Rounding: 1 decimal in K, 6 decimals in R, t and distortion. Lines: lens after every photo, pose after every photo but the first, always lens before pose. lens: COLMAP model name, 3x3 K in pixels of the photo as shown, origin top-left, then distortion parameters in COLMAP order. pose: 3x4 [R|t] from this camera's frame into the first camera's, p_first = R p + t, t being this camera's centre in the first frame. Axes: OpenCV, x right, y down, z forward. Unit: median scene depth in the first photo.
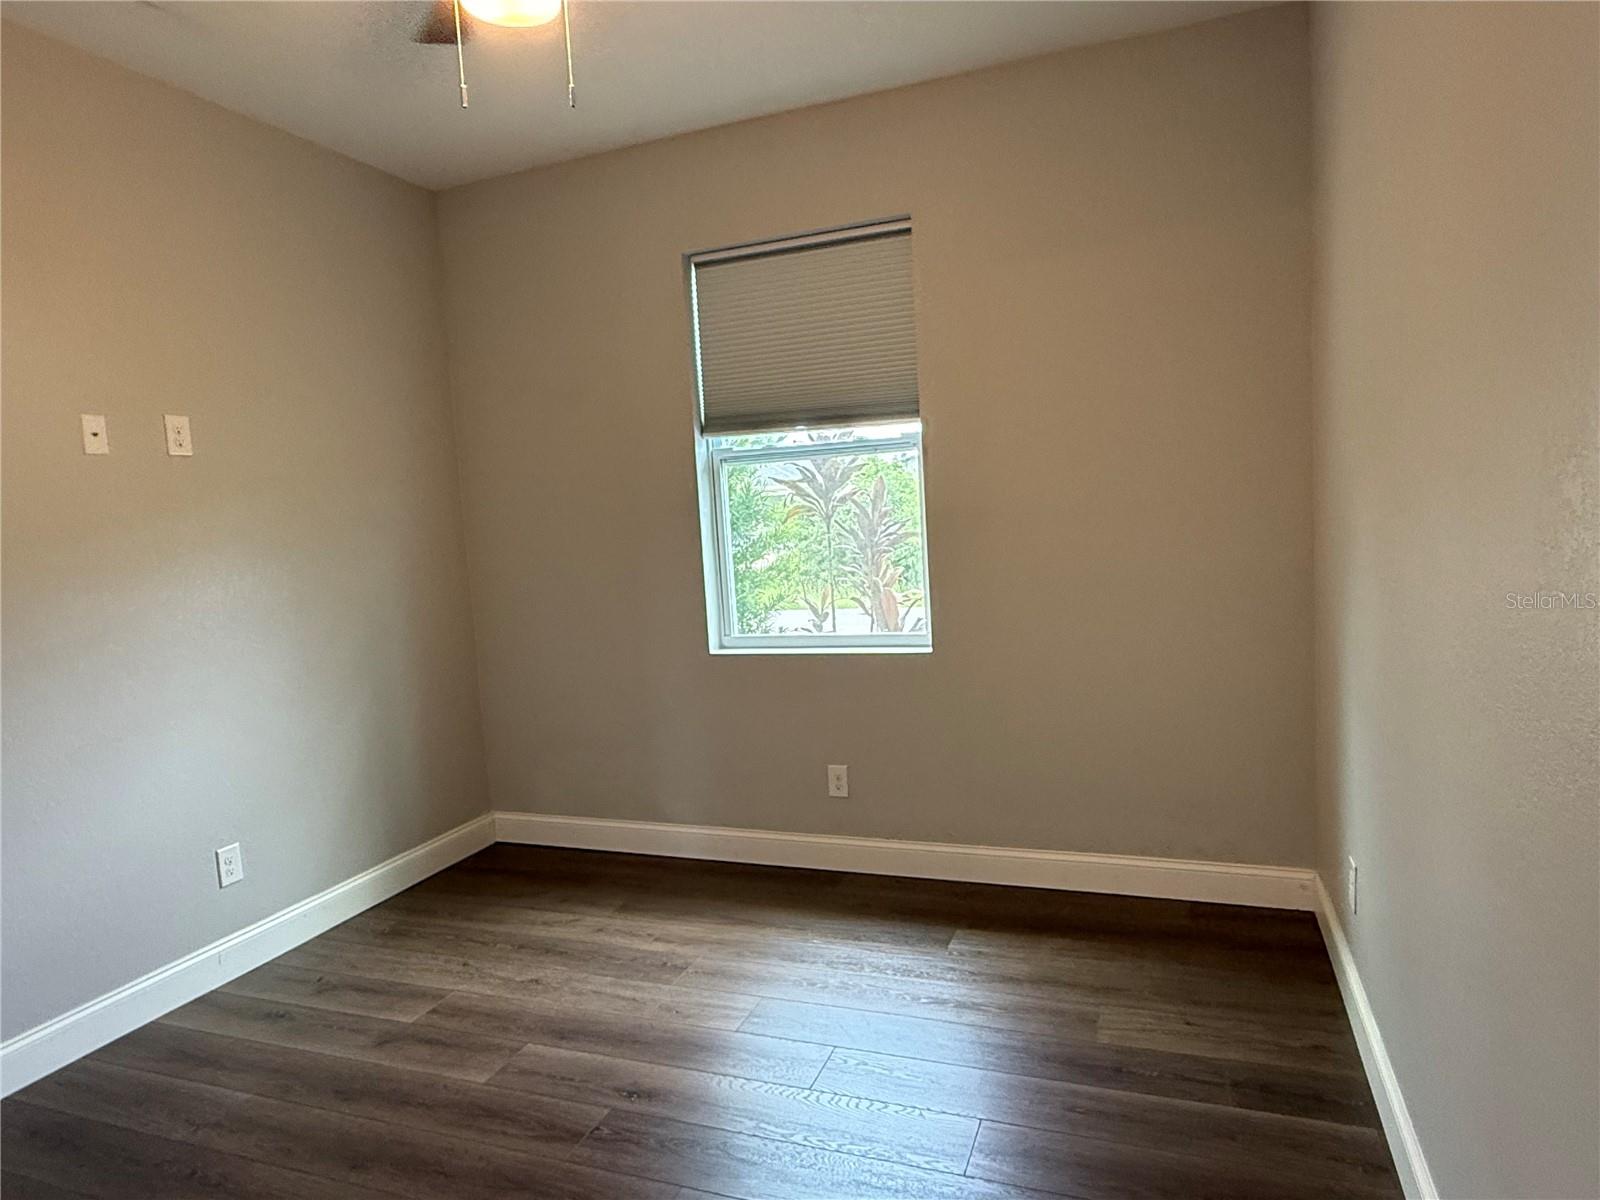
lens RADIAL K [[987.4, 0, 795.9], [0, 987.4, 598.1], [0, 0, 1]] dist [-0.000206, 0.001226]
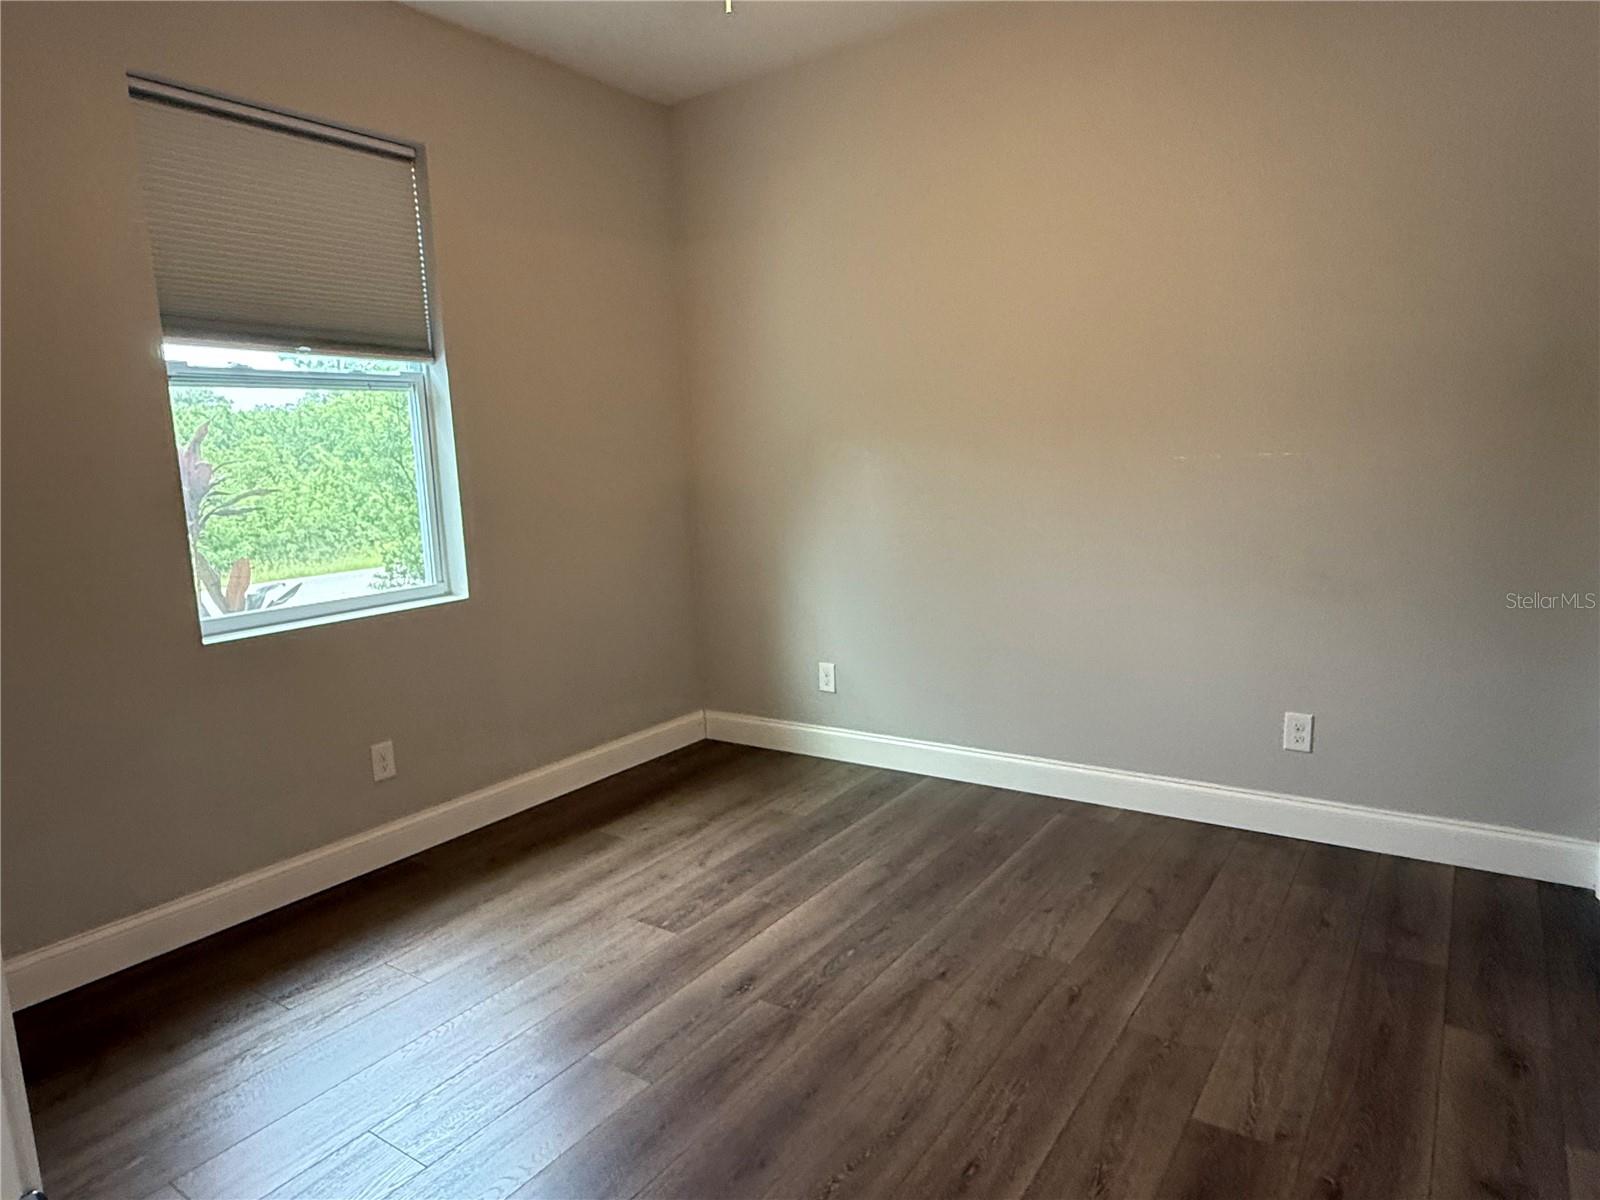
lens RADIAL K [[987.4, 0, 795.9], [0, 987.4, 598.1], [0, 0, 1]] dist [-0.000206, 0.001226]
pose [[0.234155, -0.092911, 0.967749, -0.724941], [0.109657, 0.991595, 0.068668, 0.021719], [-0.965995, 0.090041, 0.242375, 0.429044]]
